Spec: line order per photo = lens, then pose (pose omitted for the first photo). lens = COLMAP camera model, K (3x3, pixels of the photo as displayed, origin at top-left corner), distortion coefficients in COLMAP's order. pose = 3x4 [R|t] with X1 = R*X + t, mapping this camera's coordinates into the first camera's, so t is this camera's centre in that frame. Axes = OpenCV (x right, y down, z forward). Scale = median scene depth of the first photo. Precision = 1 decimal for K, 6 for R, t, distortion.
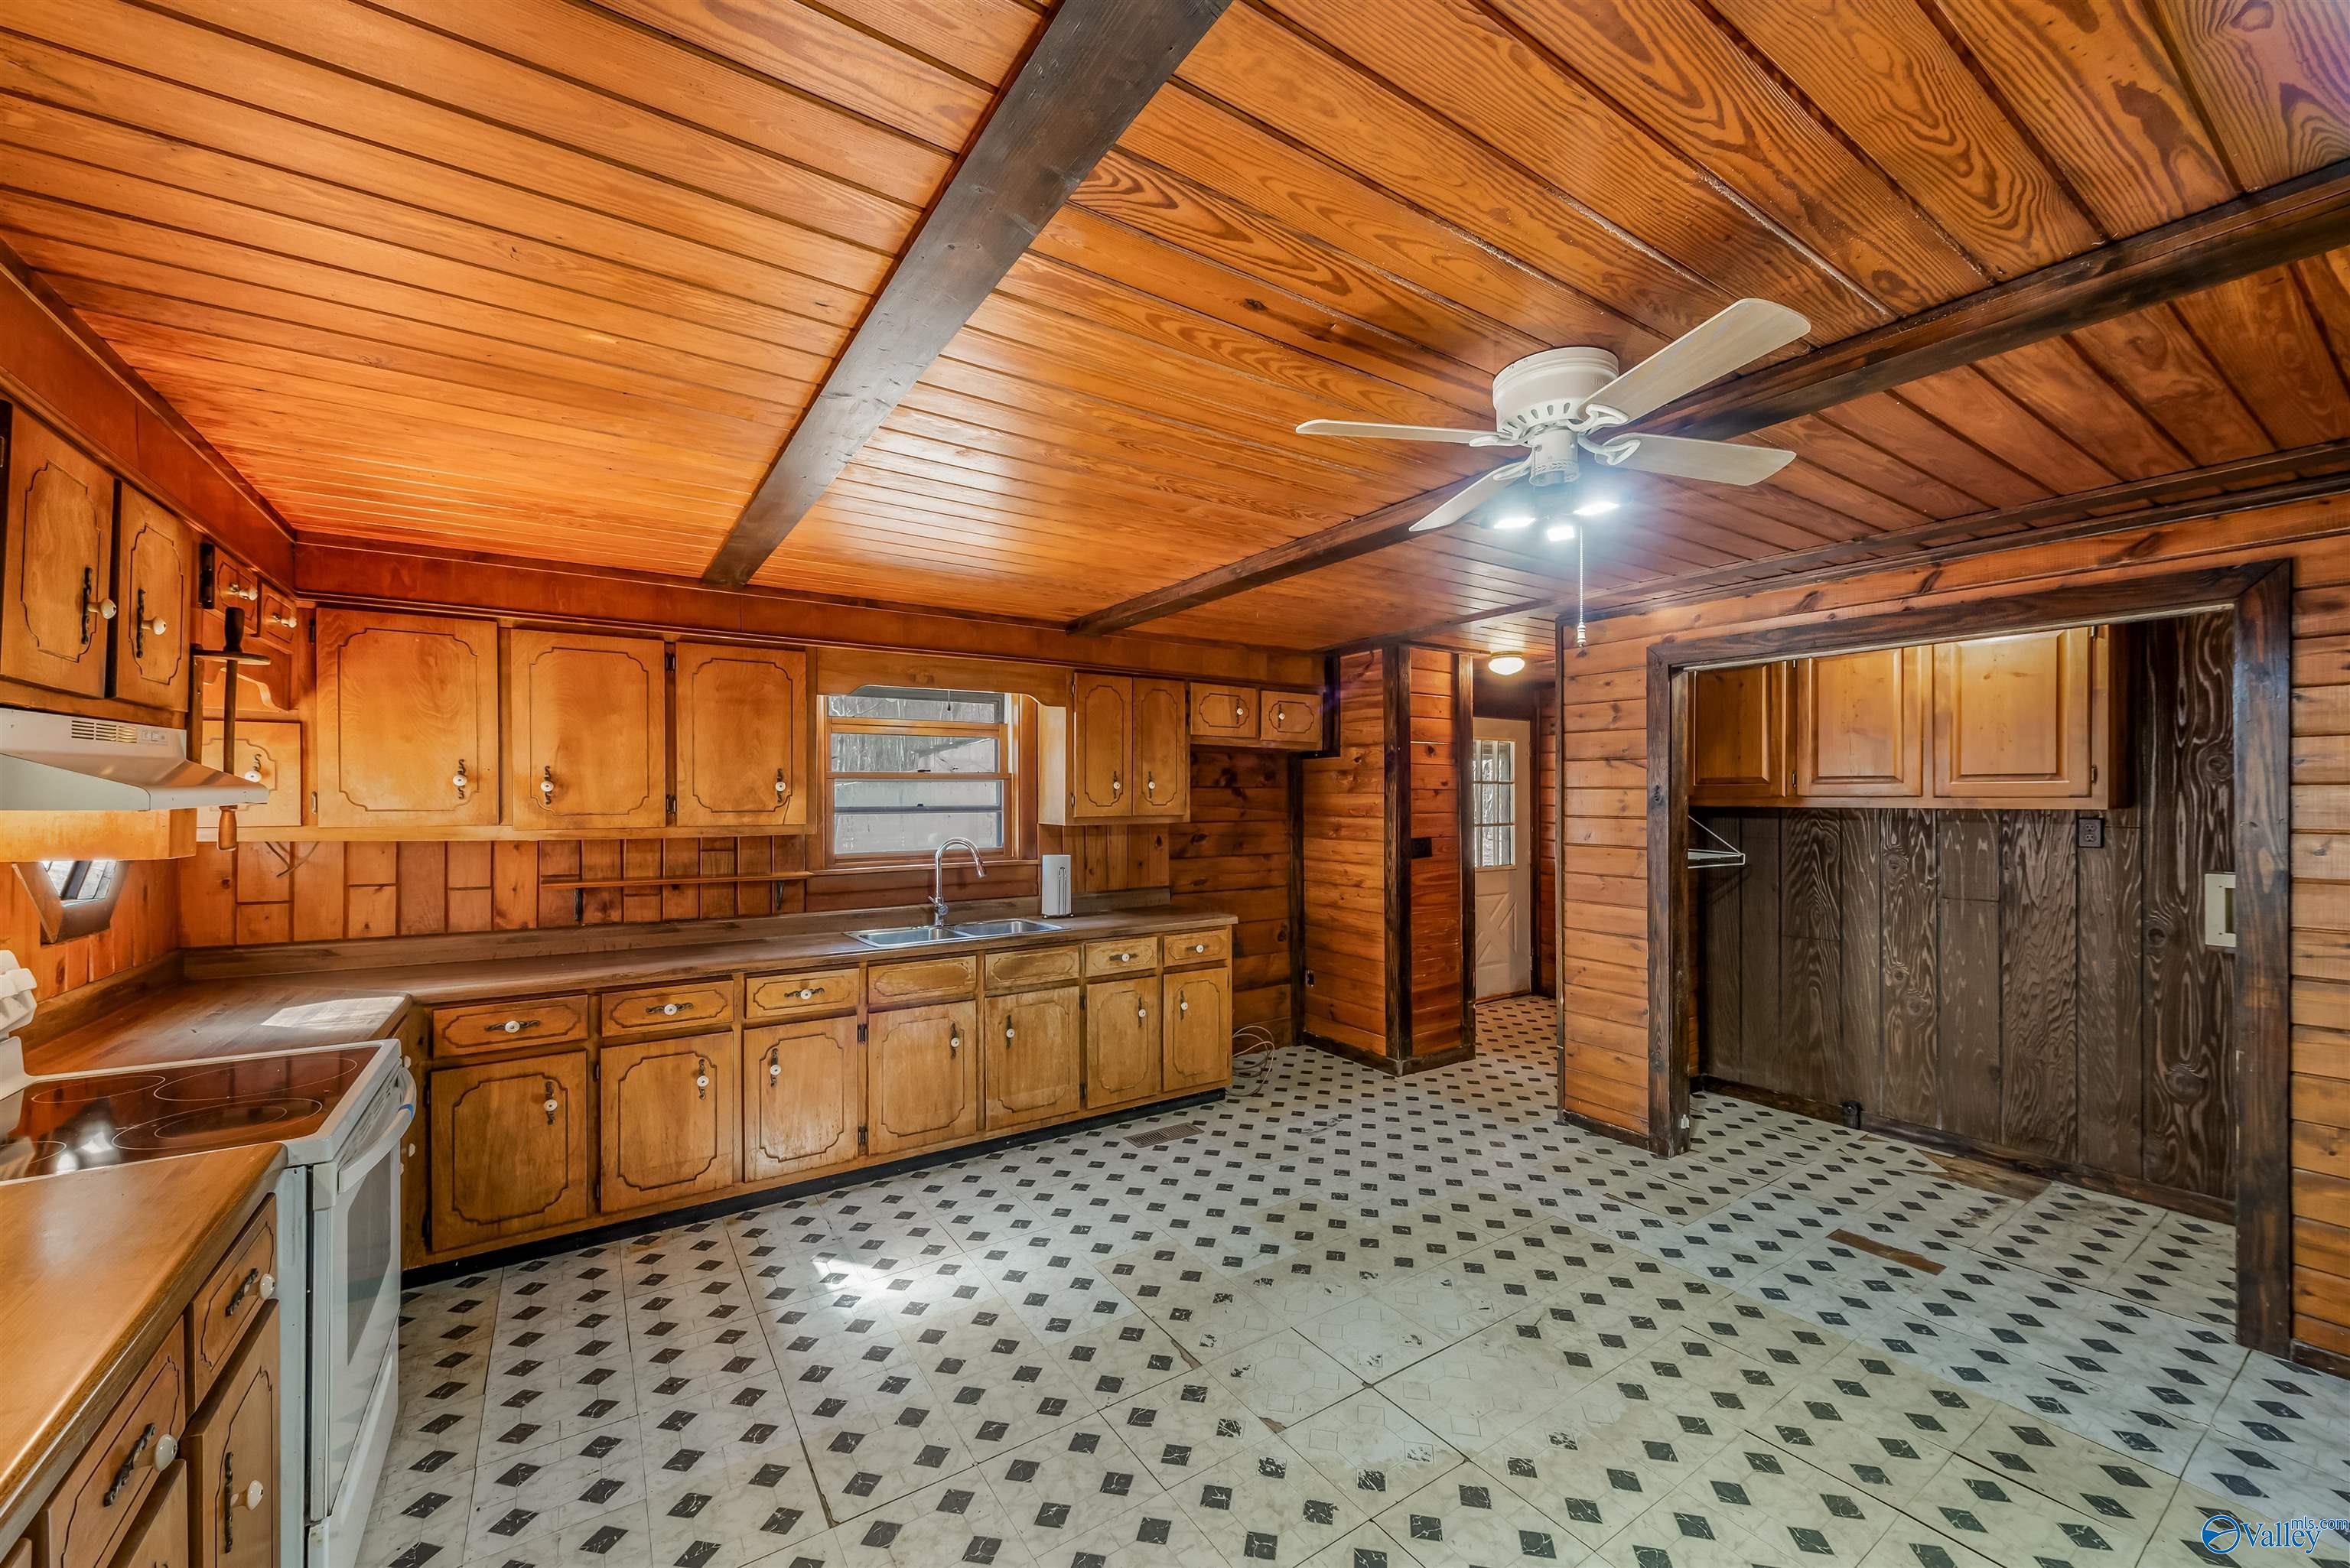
lens RADIAL K [[917.5, 0, 1192.3], [0, 917.5, 795.7], [0, 0, 1]] dist [0.000935, -0.001373]
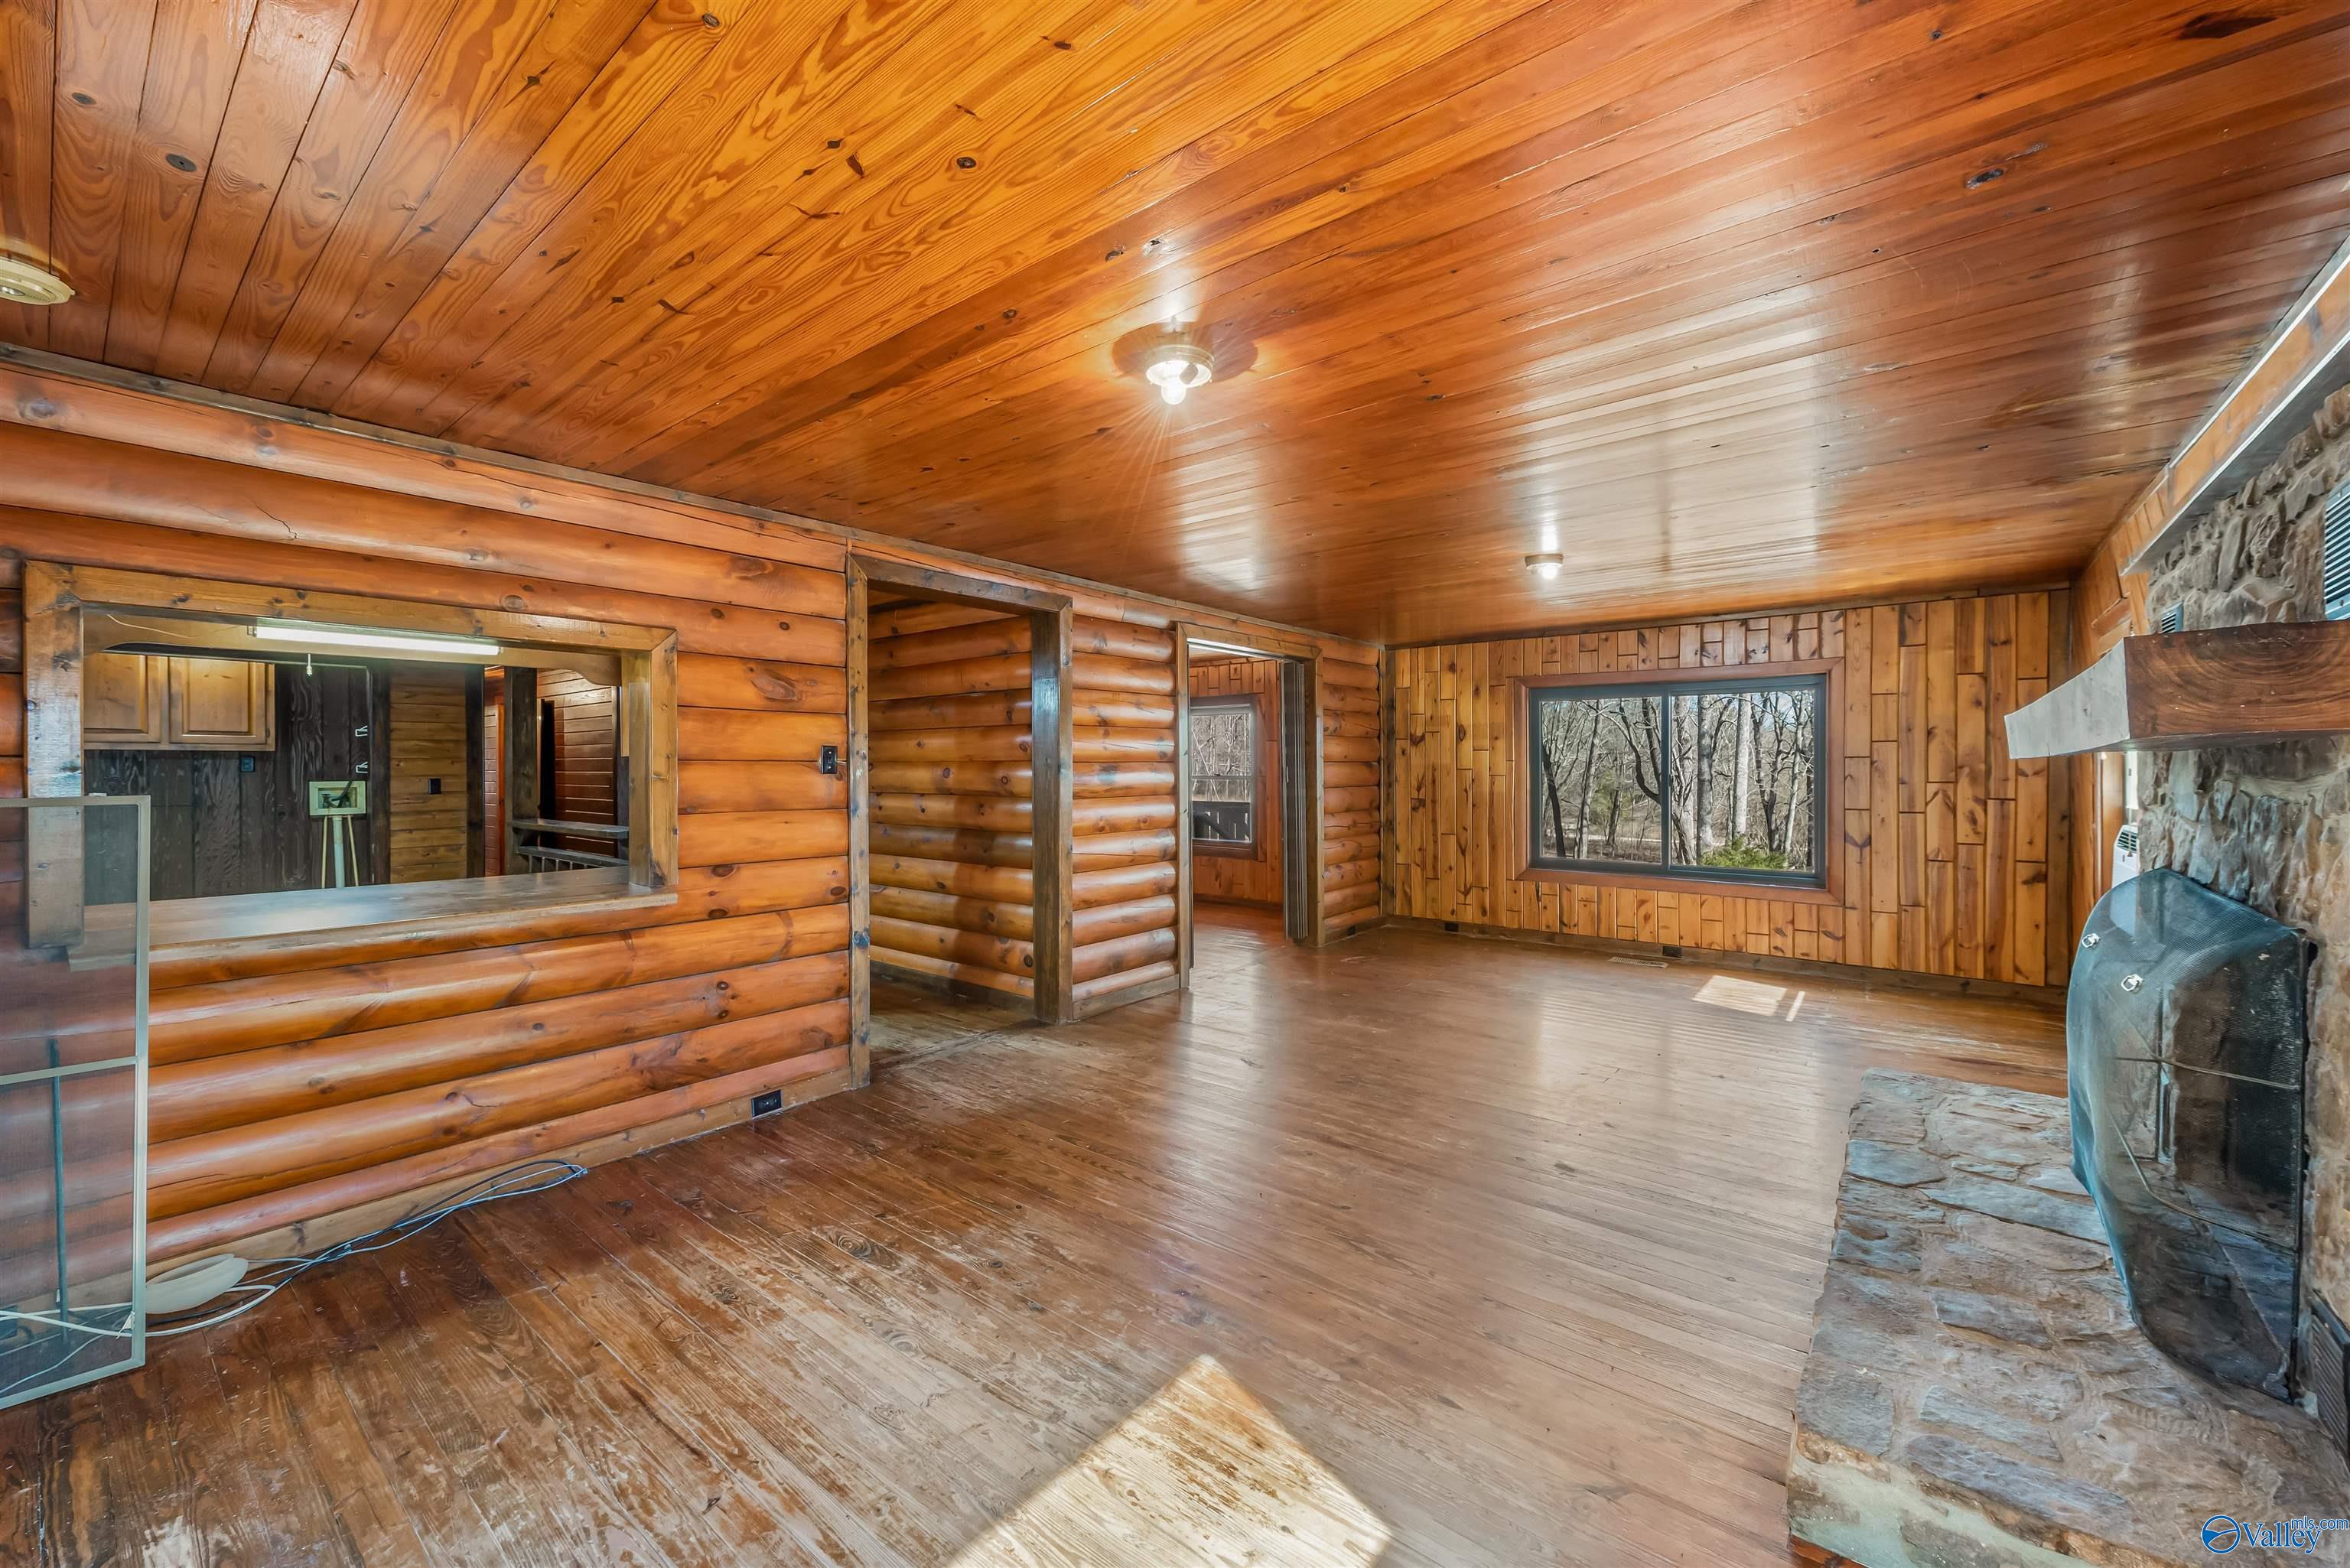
lens RADIAL K [[917.5, 0, 1184.8], [0, 917.5, 767.2], [0, 0, 1]] dist [0.000935, -0.001373]
pose [[-0.288312, -0.004972, 0.957524, -1.425391], [-0.000513, 0.999987, 0.005038, 0.038343], [-0.957536, 0.000961, -0.288311, -0.305830]]
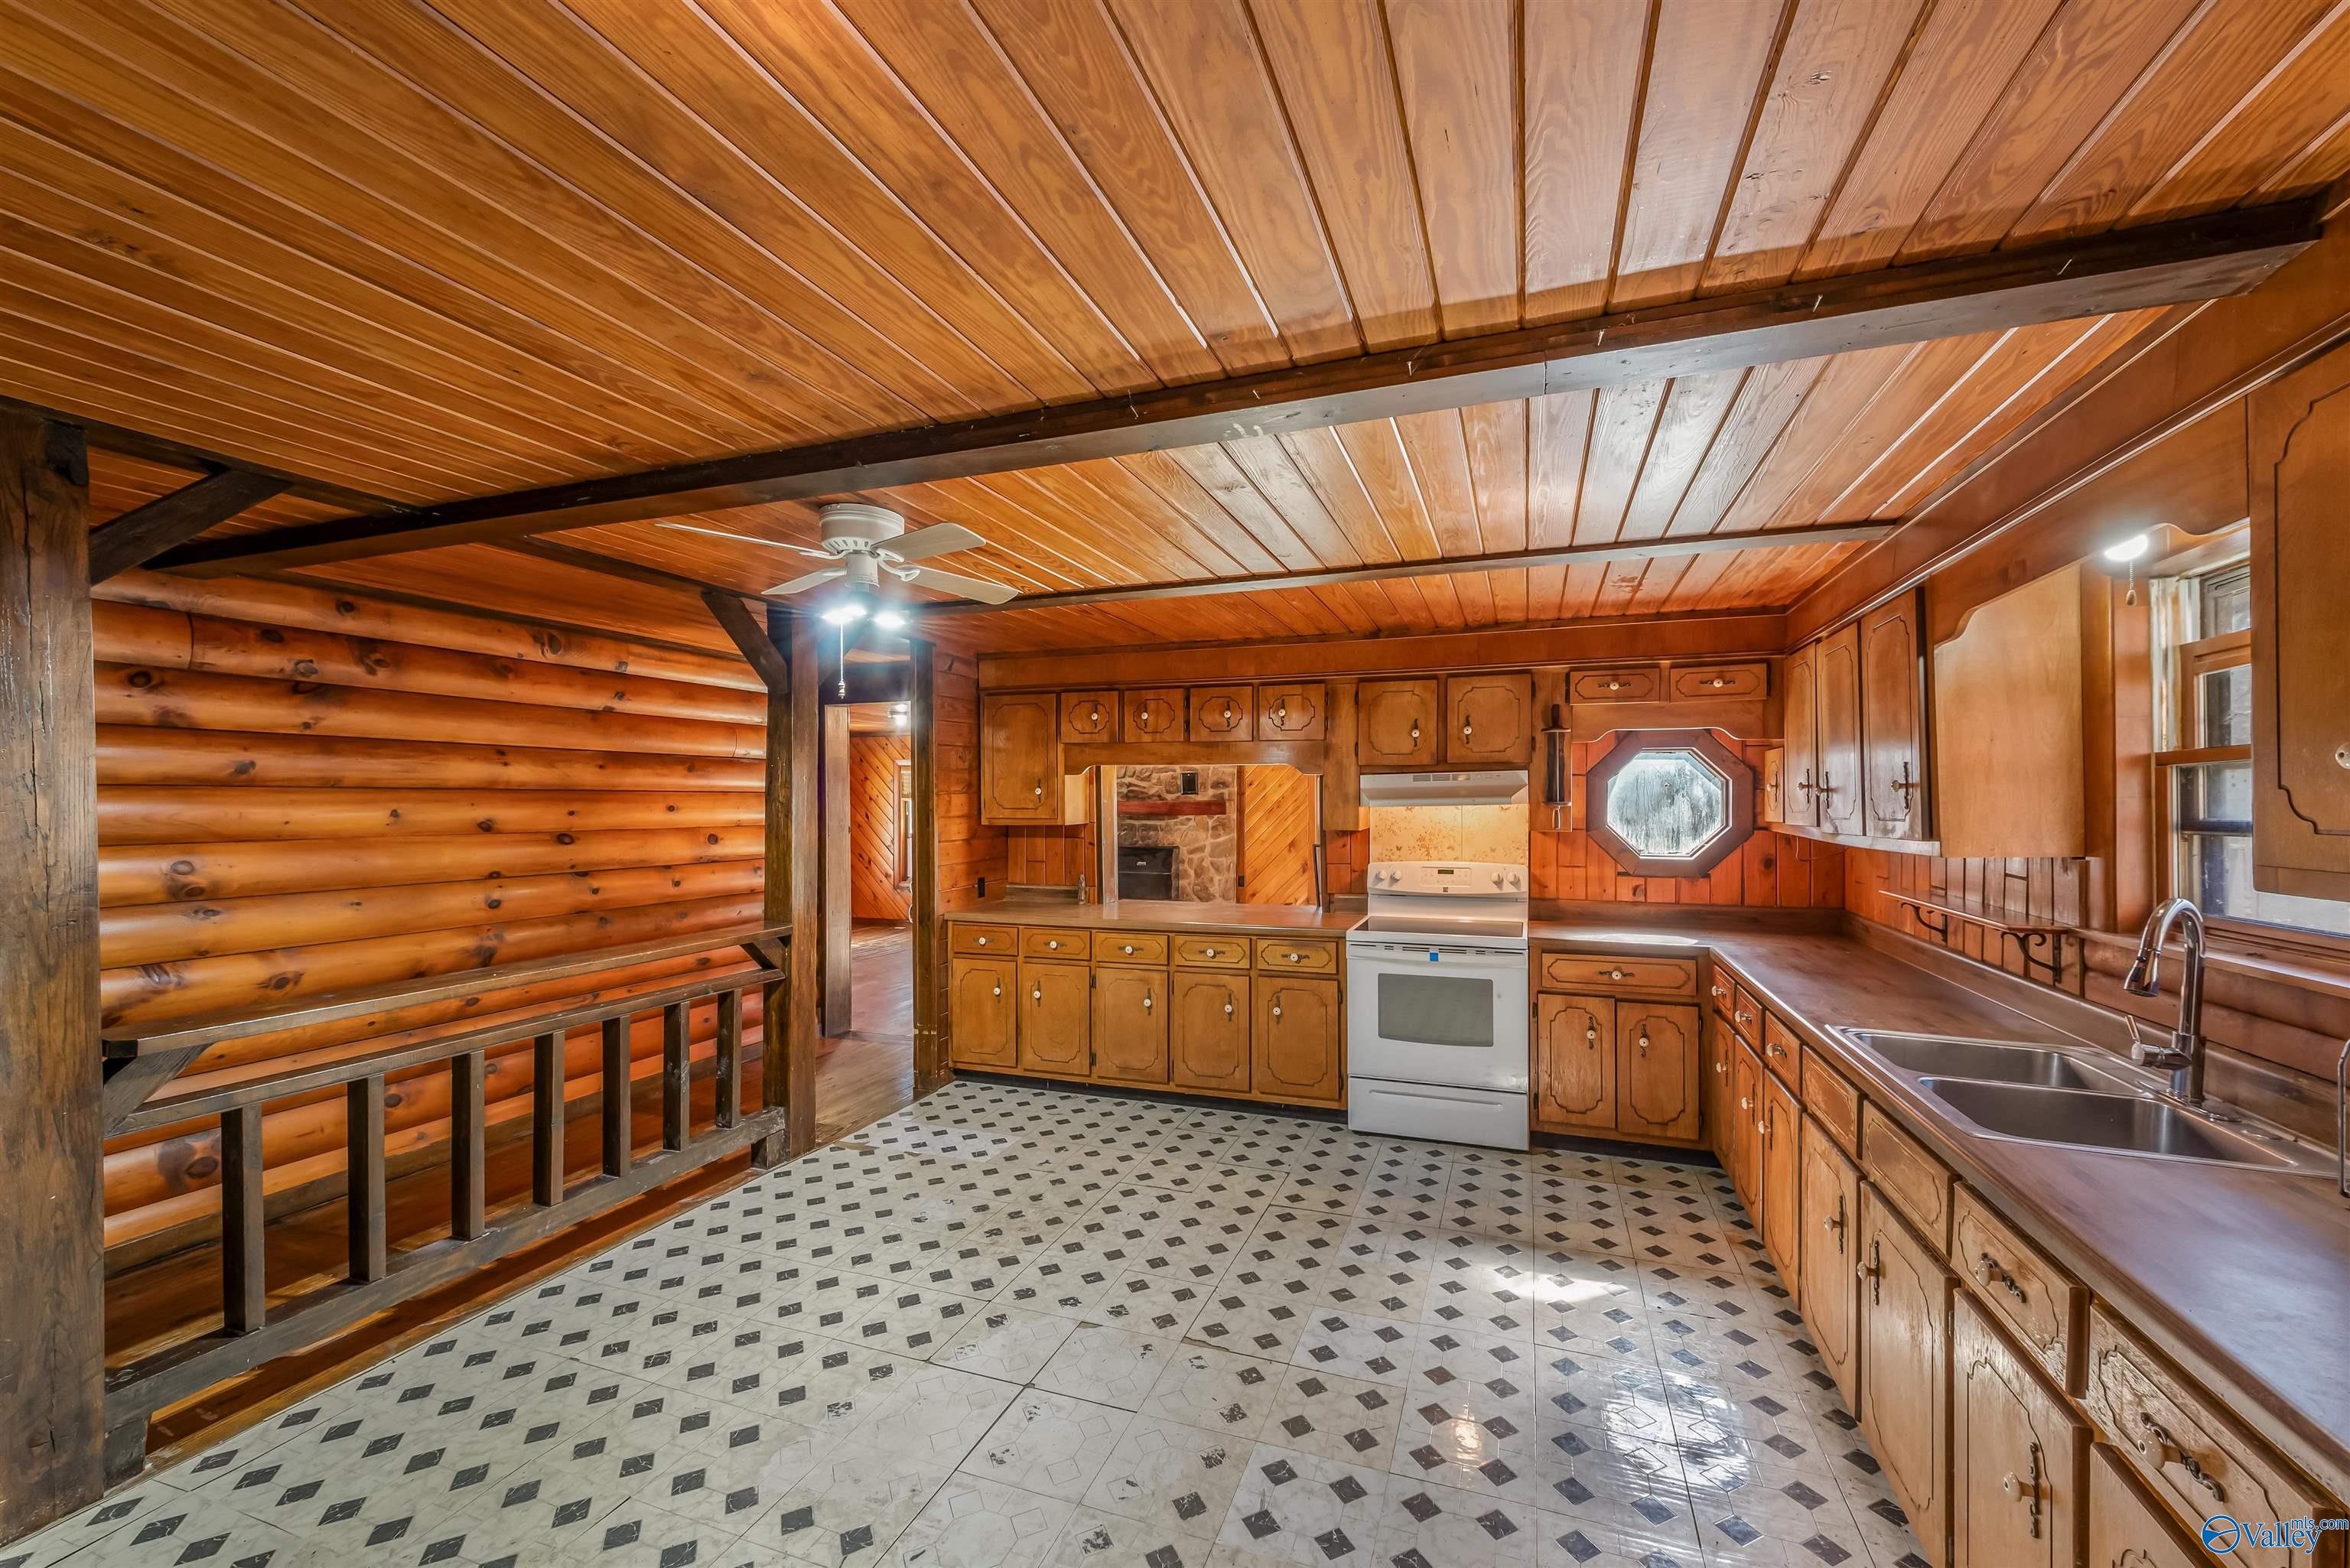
lens RADIAL K [[917.5, 0, 1183.6], [0, 917.5, 796.4], [0, 0, 1]] dist [0.000935, -0.001373]
pose [[-0.819468, -0.000625, -0.573125, 0.440570], [0.002995, 0.999981, -0.005373, 0.002974], [0.573117, -0.006119, -0.819451, 1.348250]]
